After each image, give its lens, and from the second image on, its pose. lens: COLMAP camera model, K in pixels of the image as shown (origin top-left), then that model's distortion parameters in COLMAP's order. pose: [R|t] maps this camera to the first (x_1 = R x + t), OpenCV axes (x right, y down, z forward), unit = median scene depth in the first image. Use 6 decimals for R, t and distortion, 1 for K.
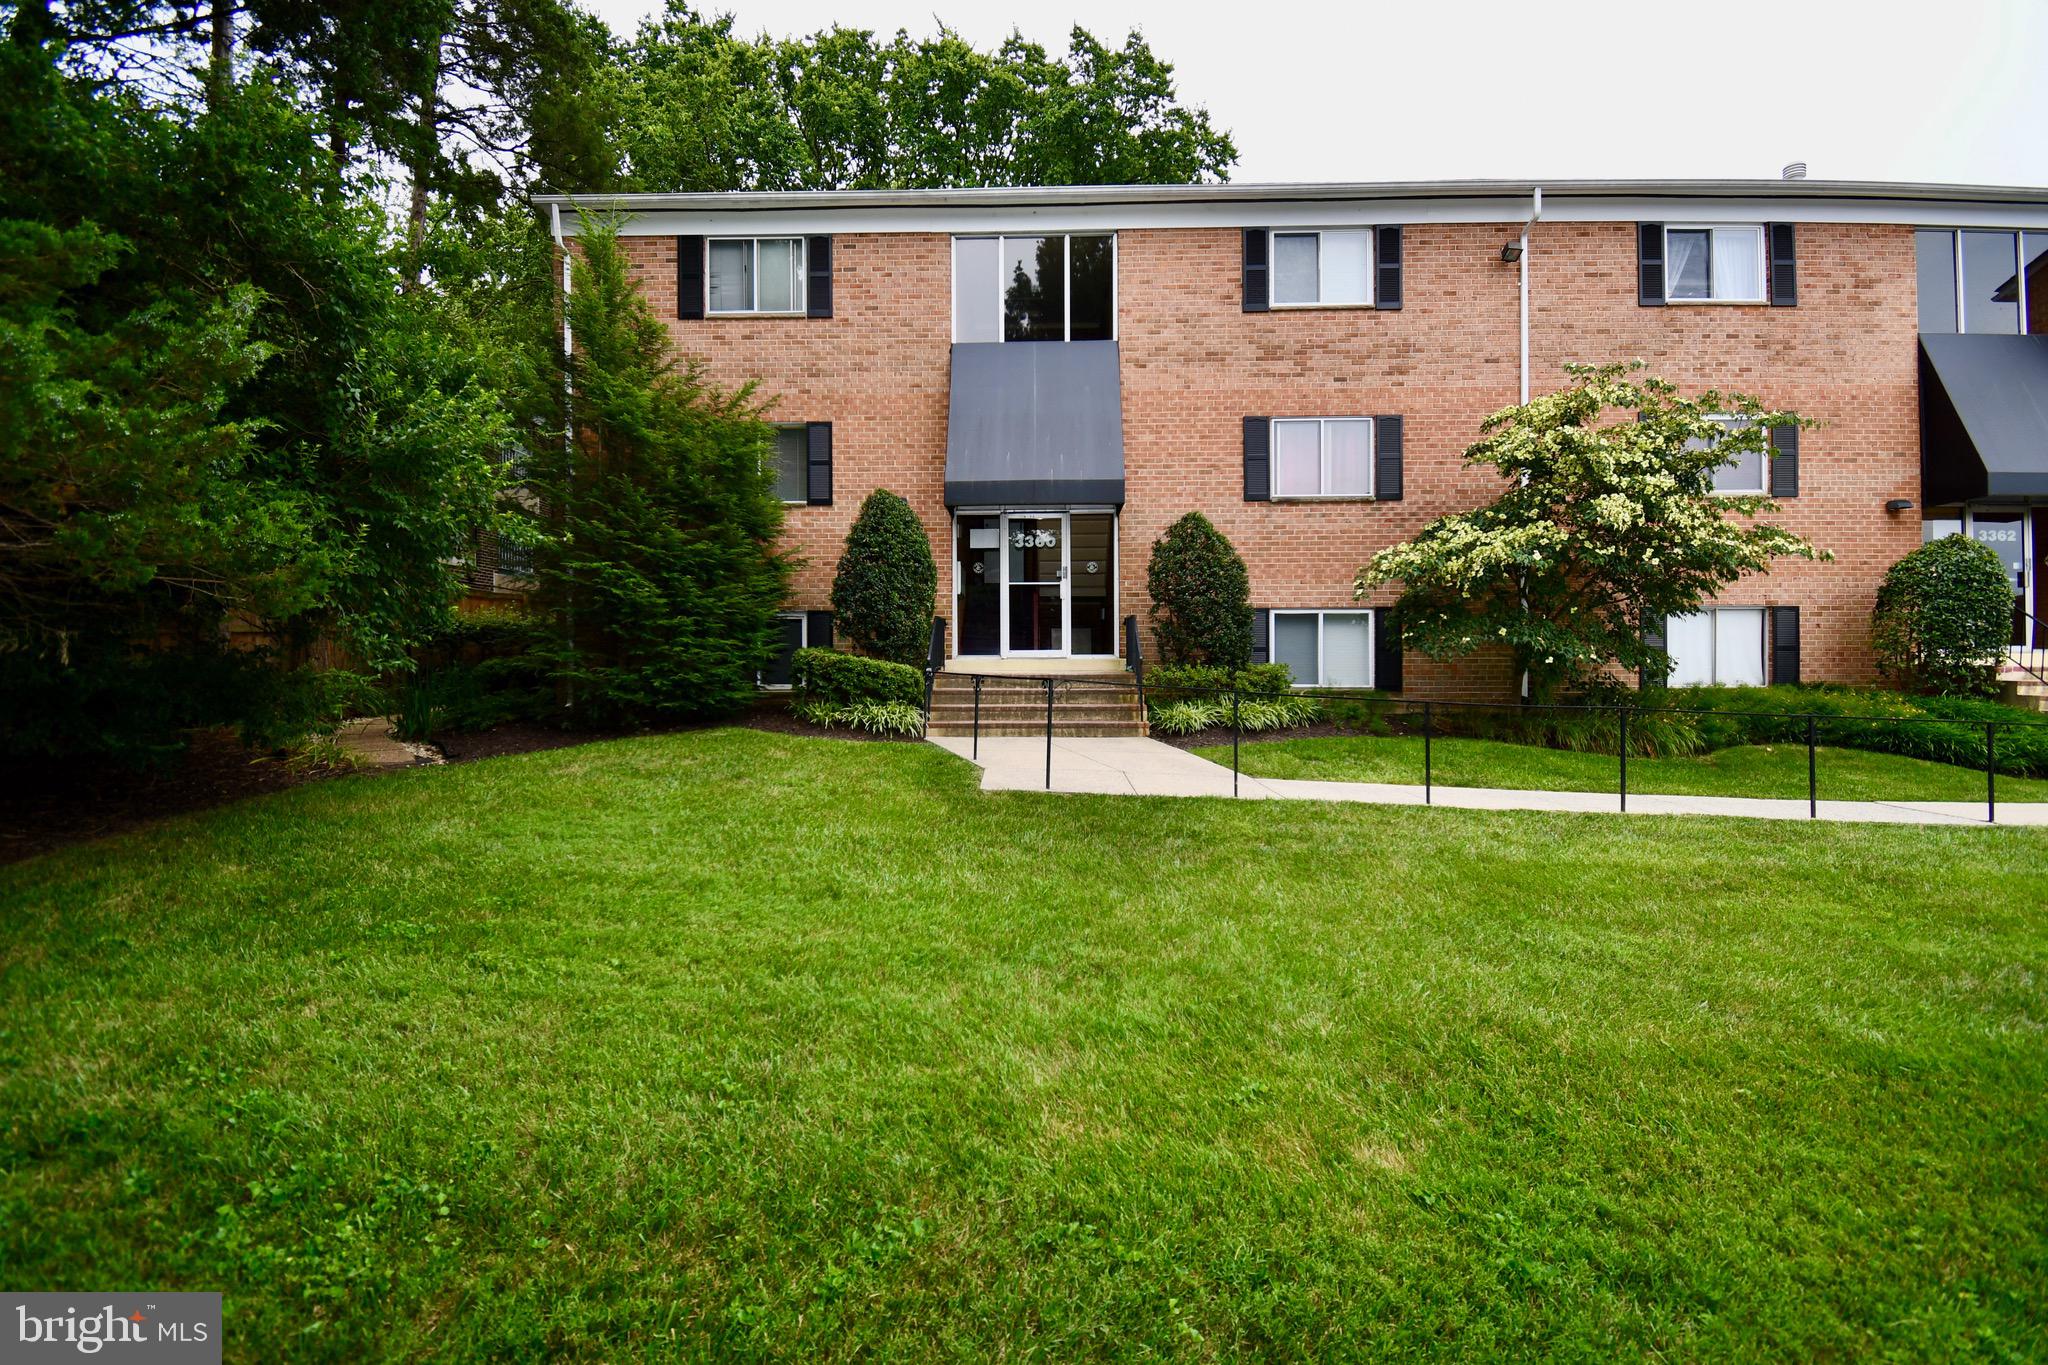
lens RADIAL K [[891.1, 0, 1015.7], [0, 891.1, 671.5], [0, 0, 1]] dist [0.024662, -0.028934]
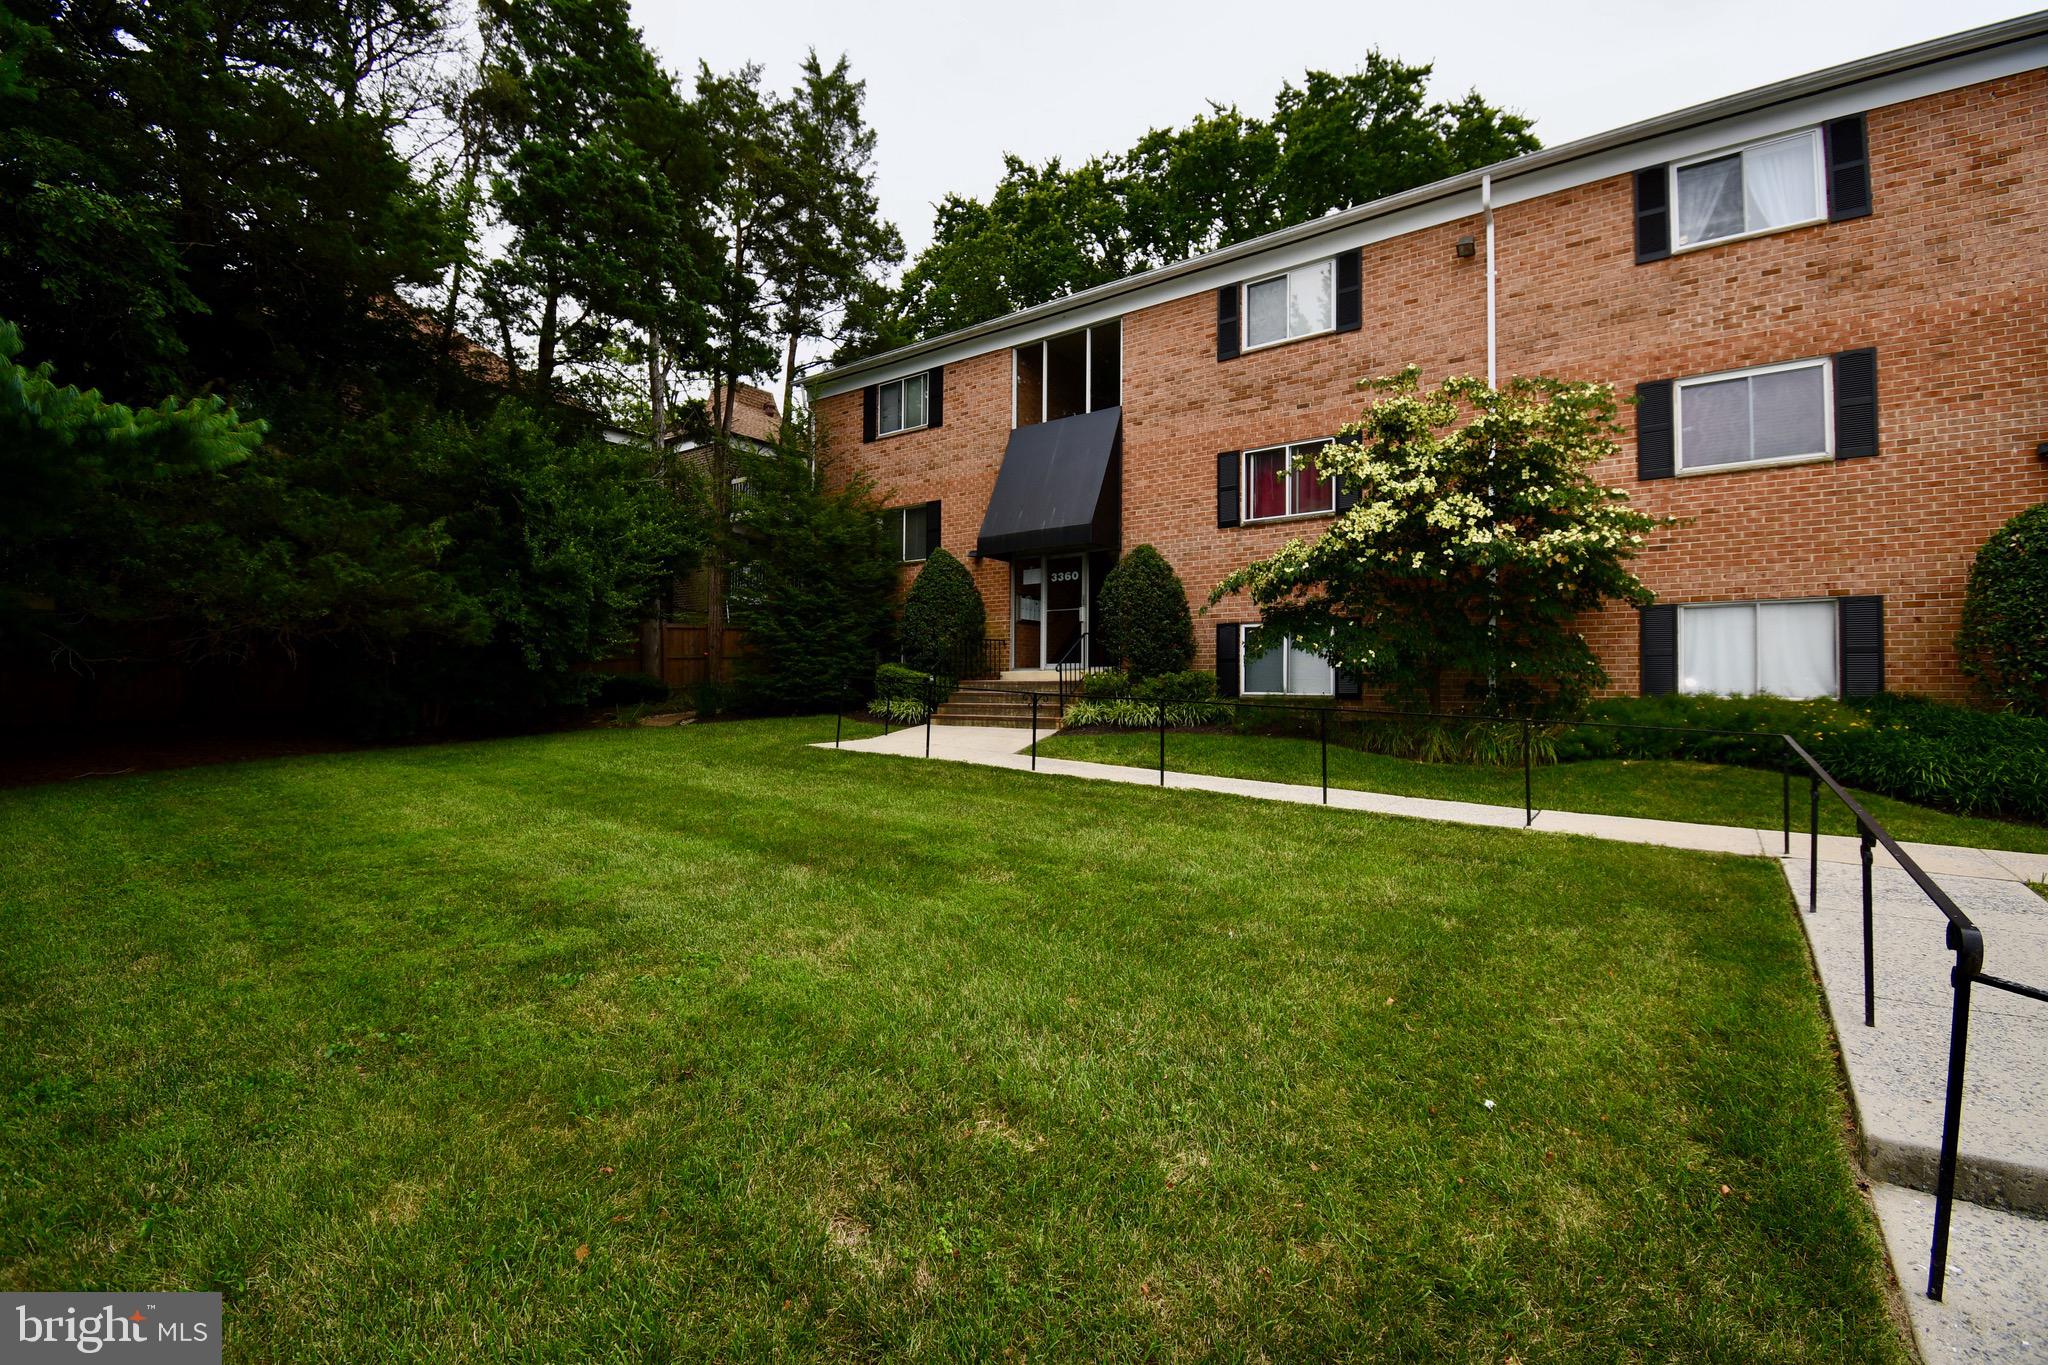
lens RADIAL K [[895.5, 0, 1013.7], [0, 895.5, 671.2], [0, 0, 1]] dist [0.018400, -0.023918]
pose [[0.817729, -0.005982, -0.575572, 0.700566], [-0.012316, 0.999535, -0.027885, 0.023107], [0.575471, 0.029891, 0.817276, -0.061733]]
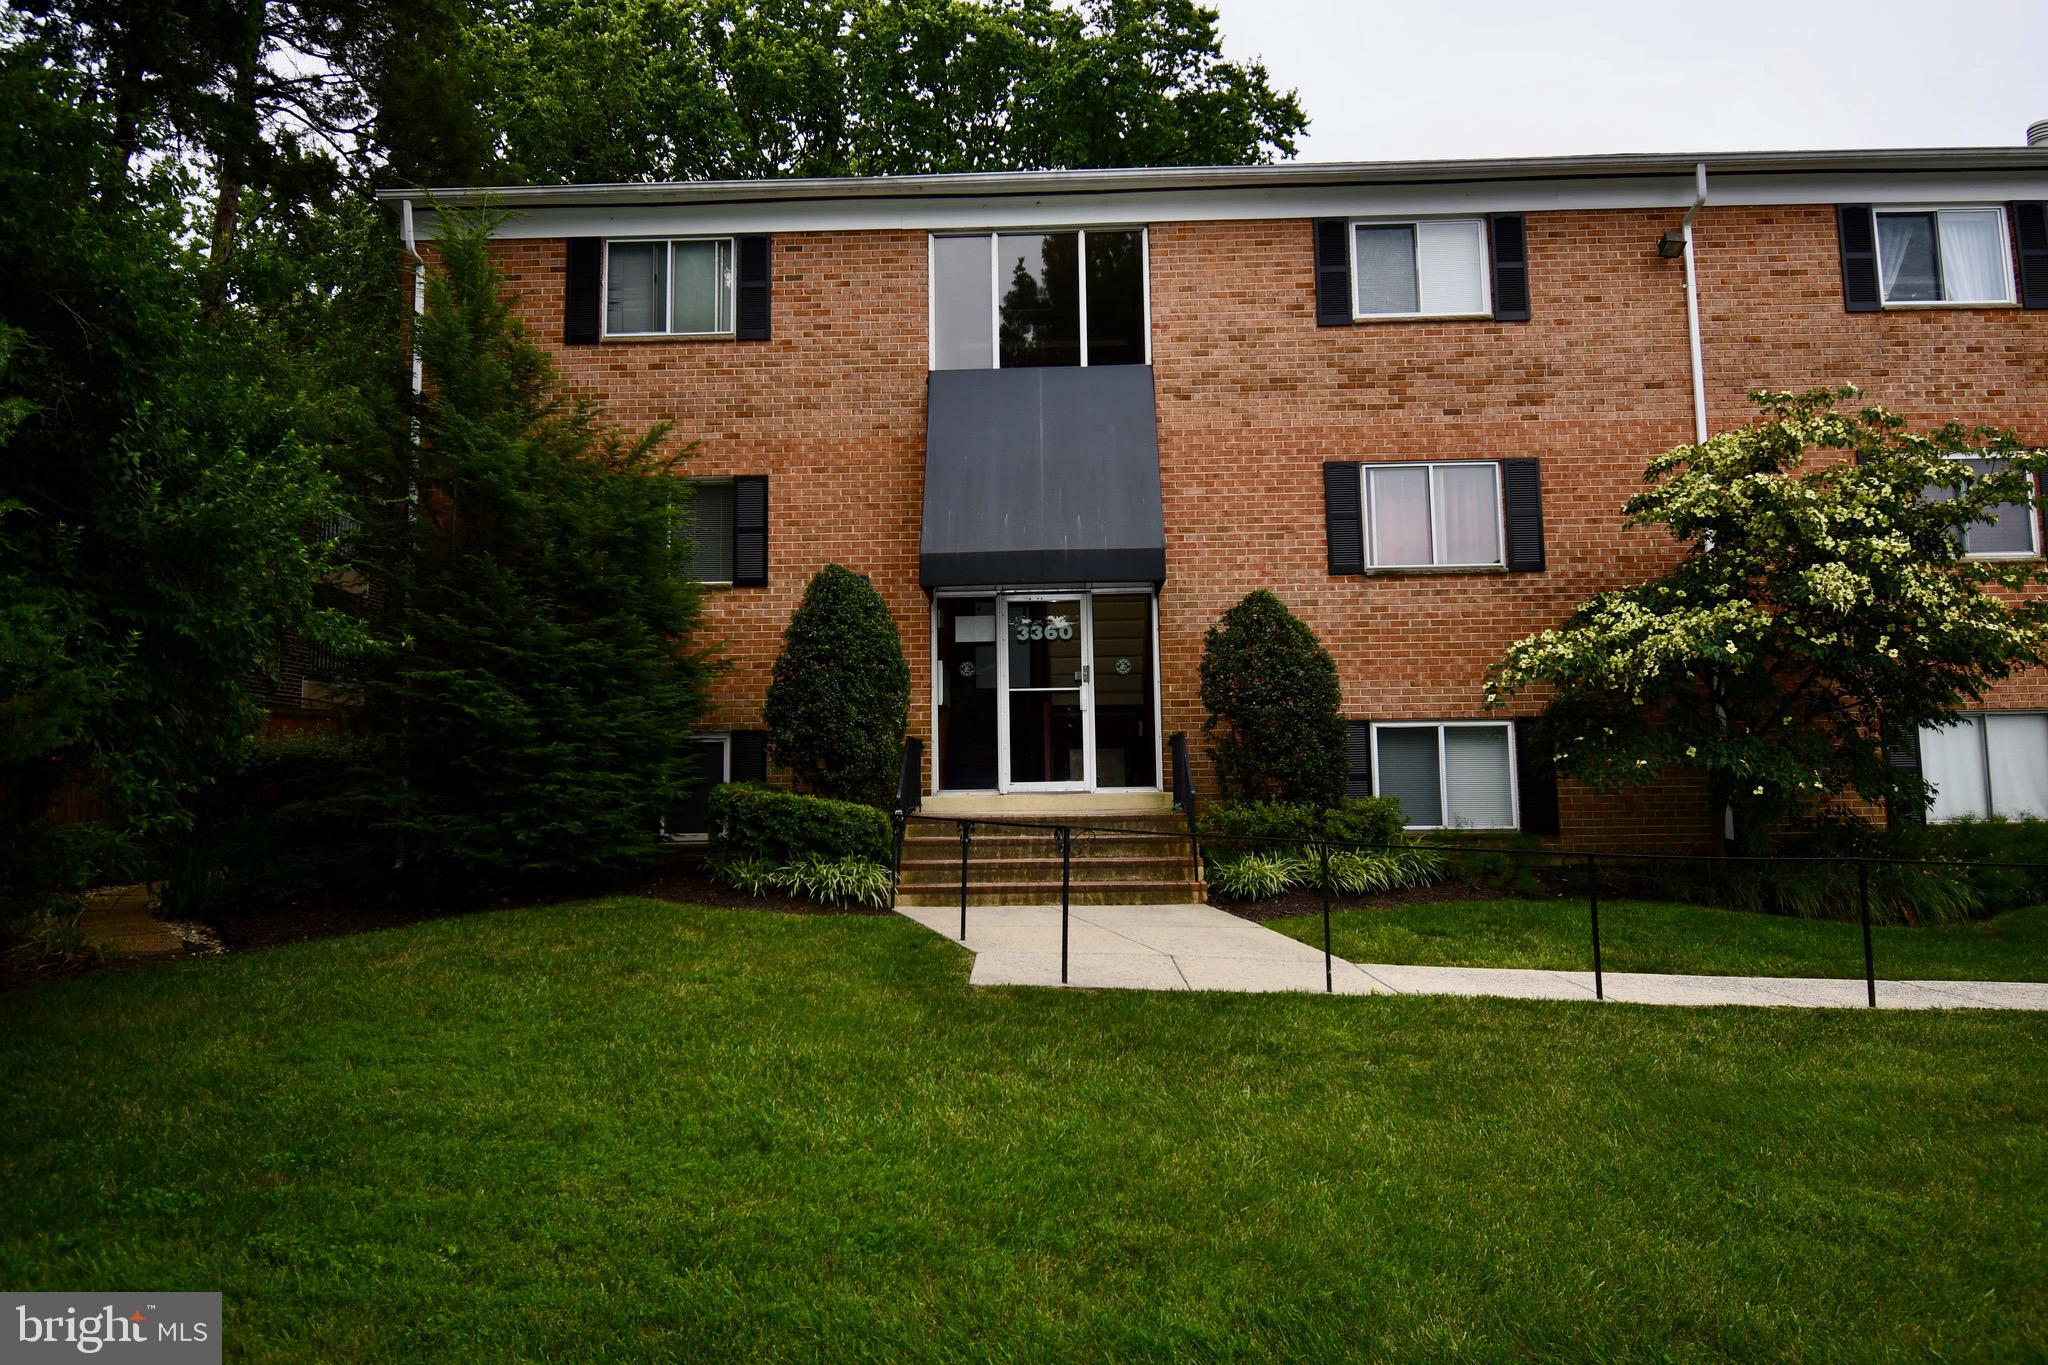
lens RADIAL K [[1242.0, 0, 1016.6], [0, 1242.0, 676.2], [0, 0, 1]] dist [0.015012, -0.027564]
pose [[0.999929, -0.011271, -0.003845, 0.002465], [0.010819, 0.994700, -0.102246, -0.006412], [0.004977, 0.102198, 0.994752, -0.007213]]
